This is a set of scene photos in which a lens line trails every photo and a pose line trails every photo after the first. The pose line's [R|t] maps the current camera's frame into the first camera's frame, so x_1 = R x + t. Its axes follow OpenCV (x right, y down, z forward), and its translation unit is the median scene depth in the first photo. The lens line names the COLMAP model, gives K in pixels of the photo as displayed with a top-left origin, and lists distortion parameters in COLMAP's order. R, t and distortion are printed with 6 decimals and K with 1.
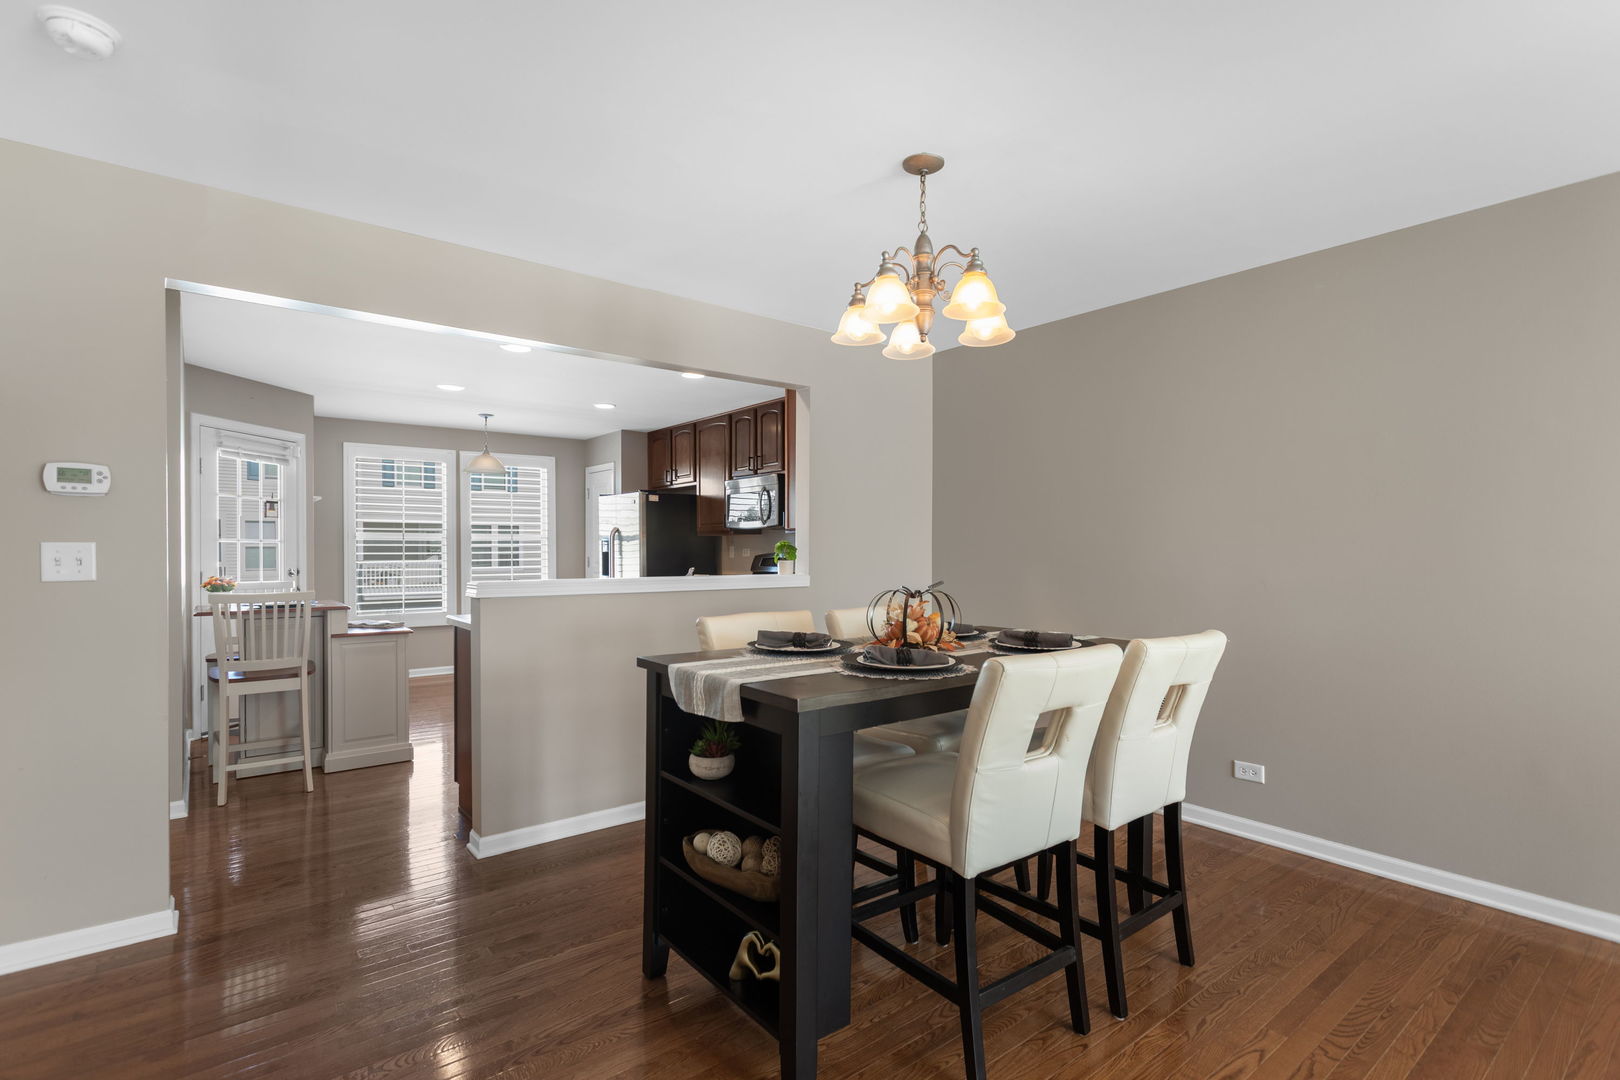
lens RADIAL K [[761.9, 0, 803.7], [0, 761.9, 544.2], [0, 0, 1]] dist [0.016074, 0.000383]
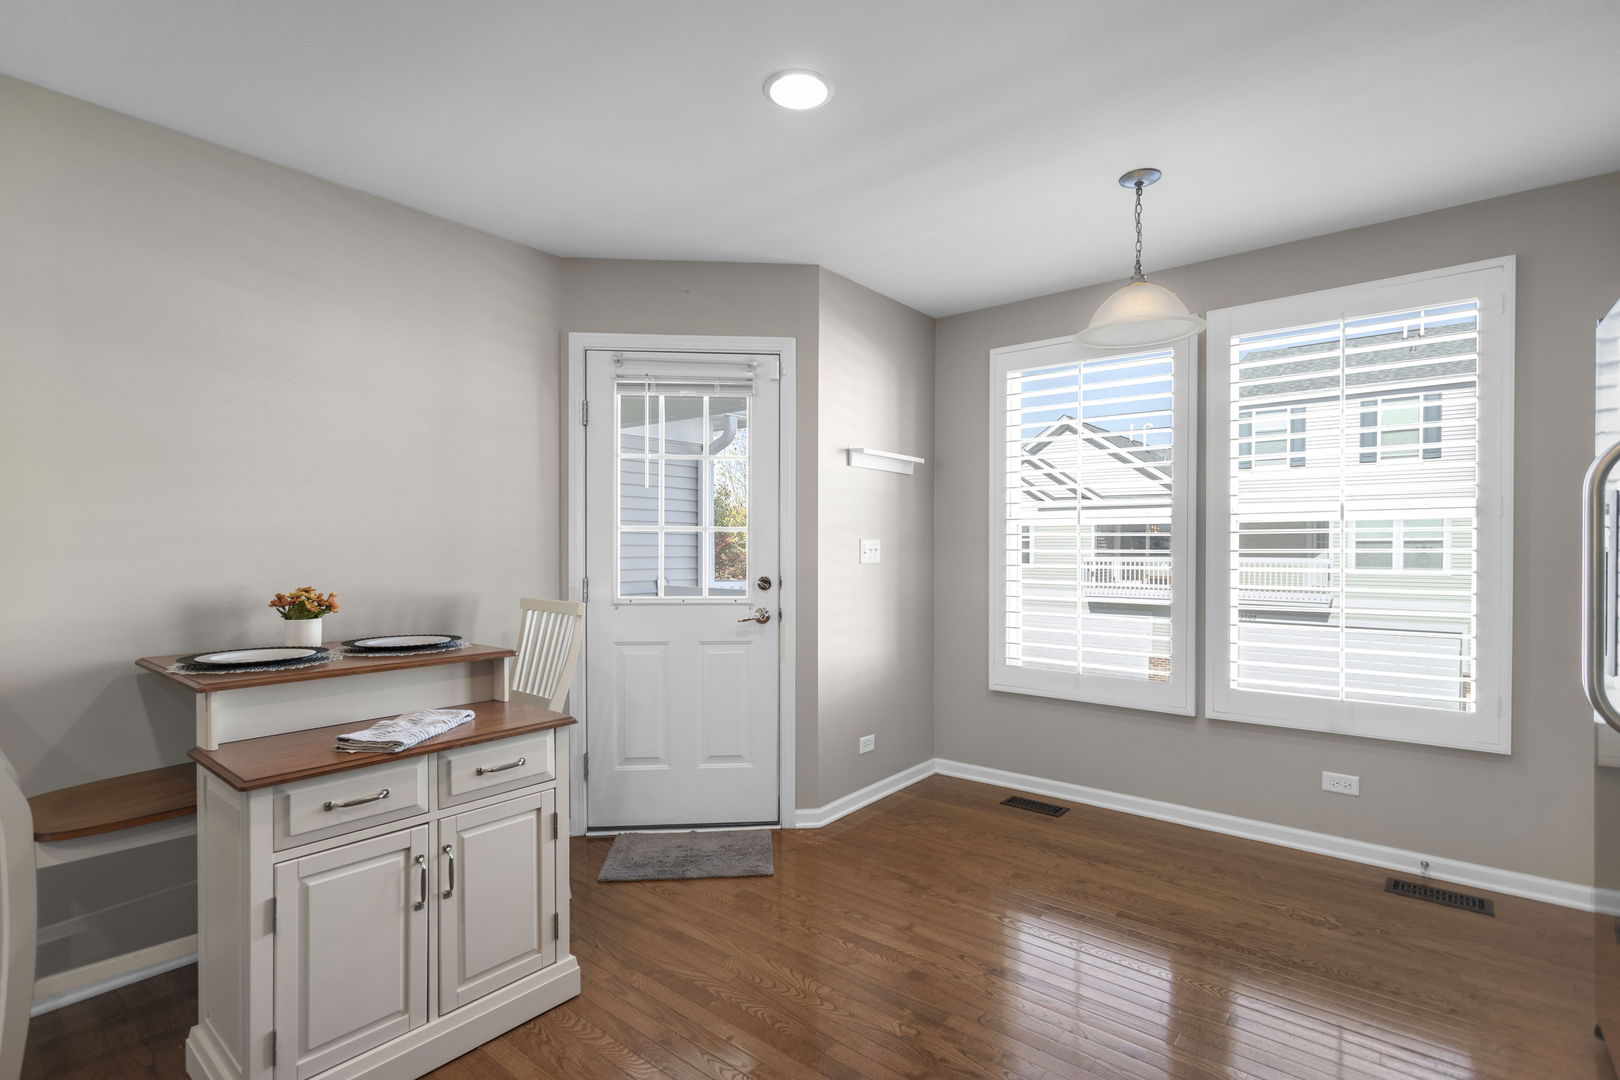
lens RADIAL K [[761.9, 0, 815.1], [0, 761.9, 553.4], [0, 0, 1]] dist [0.016074, 0.000383]
pose [[0.230905, 0.013403, -0.972884, -0.078560], [0.011814, 0.999793, 0.016577, 0.004524], [0.972905, -0.015322, 0.230698, 0.693884]]
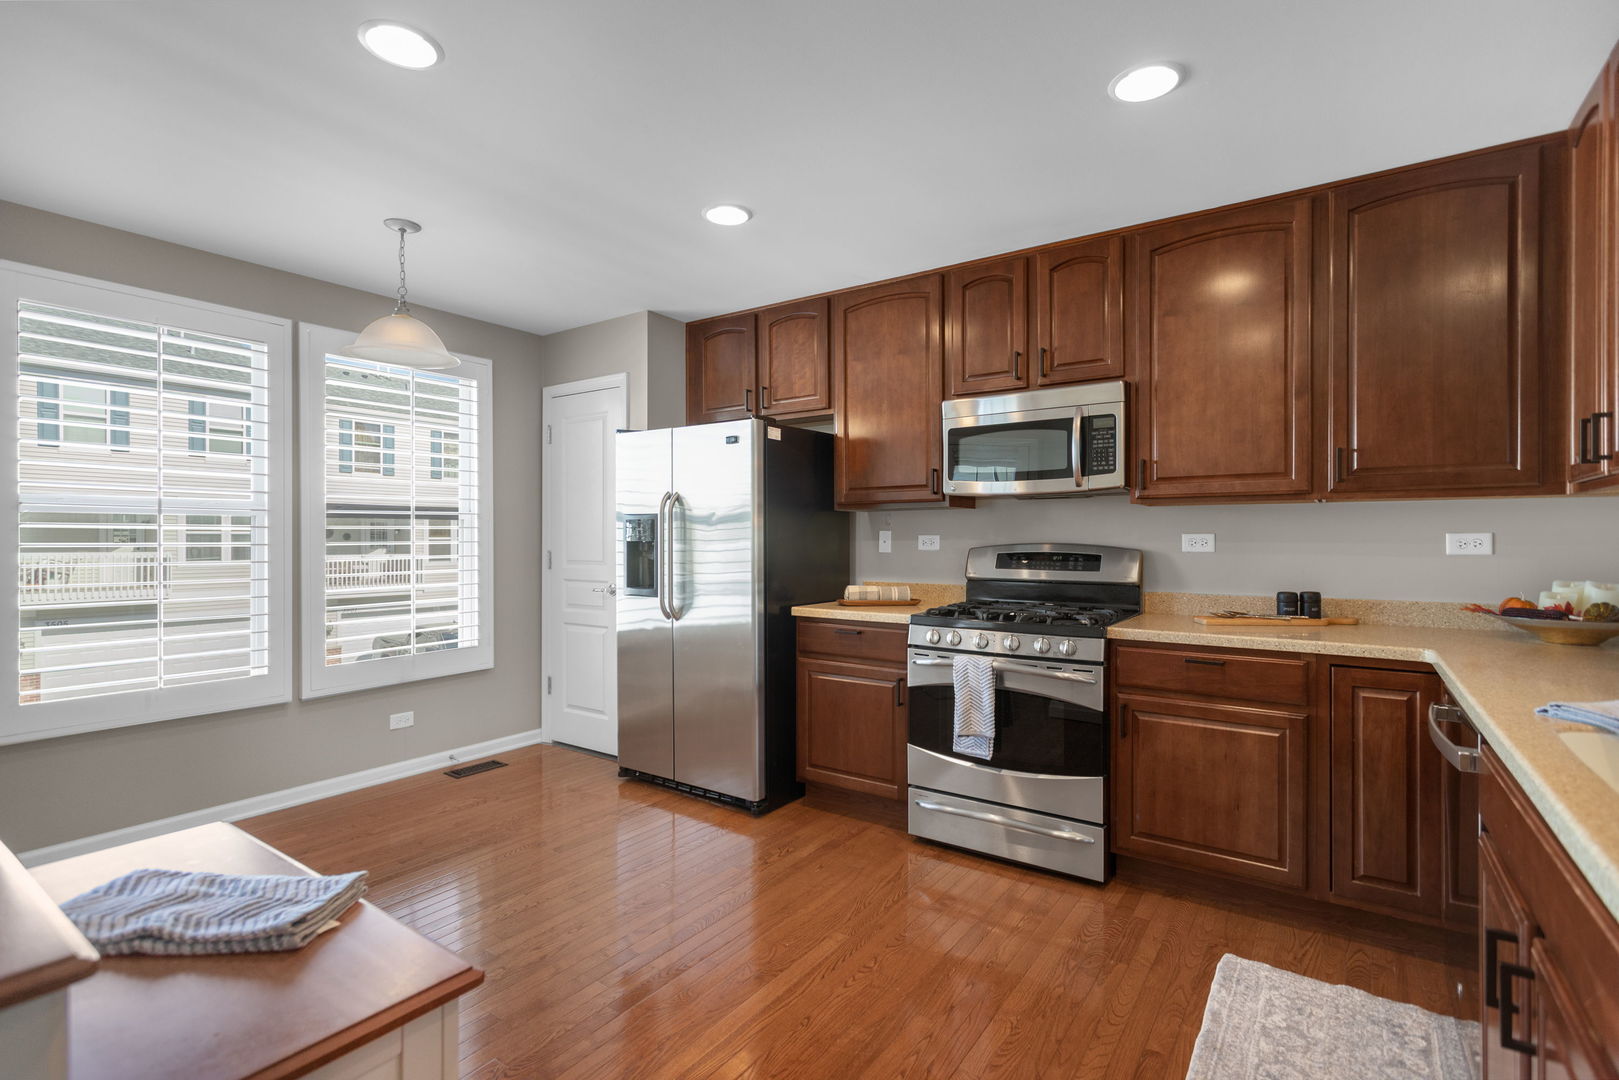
lens RADIAL K [[761.4, 0, 817.9], [0, 761.4, 540.1], [0, 0, 1]] dist [0.016074, 0.000383]
pose [[0.956968, 0.002343, 0.290185, -0.288928], [-0.006047, 0.999911, 0.011867, 0.003309], [-0.290132, -0.013111, 0.956897, 0.467590]]
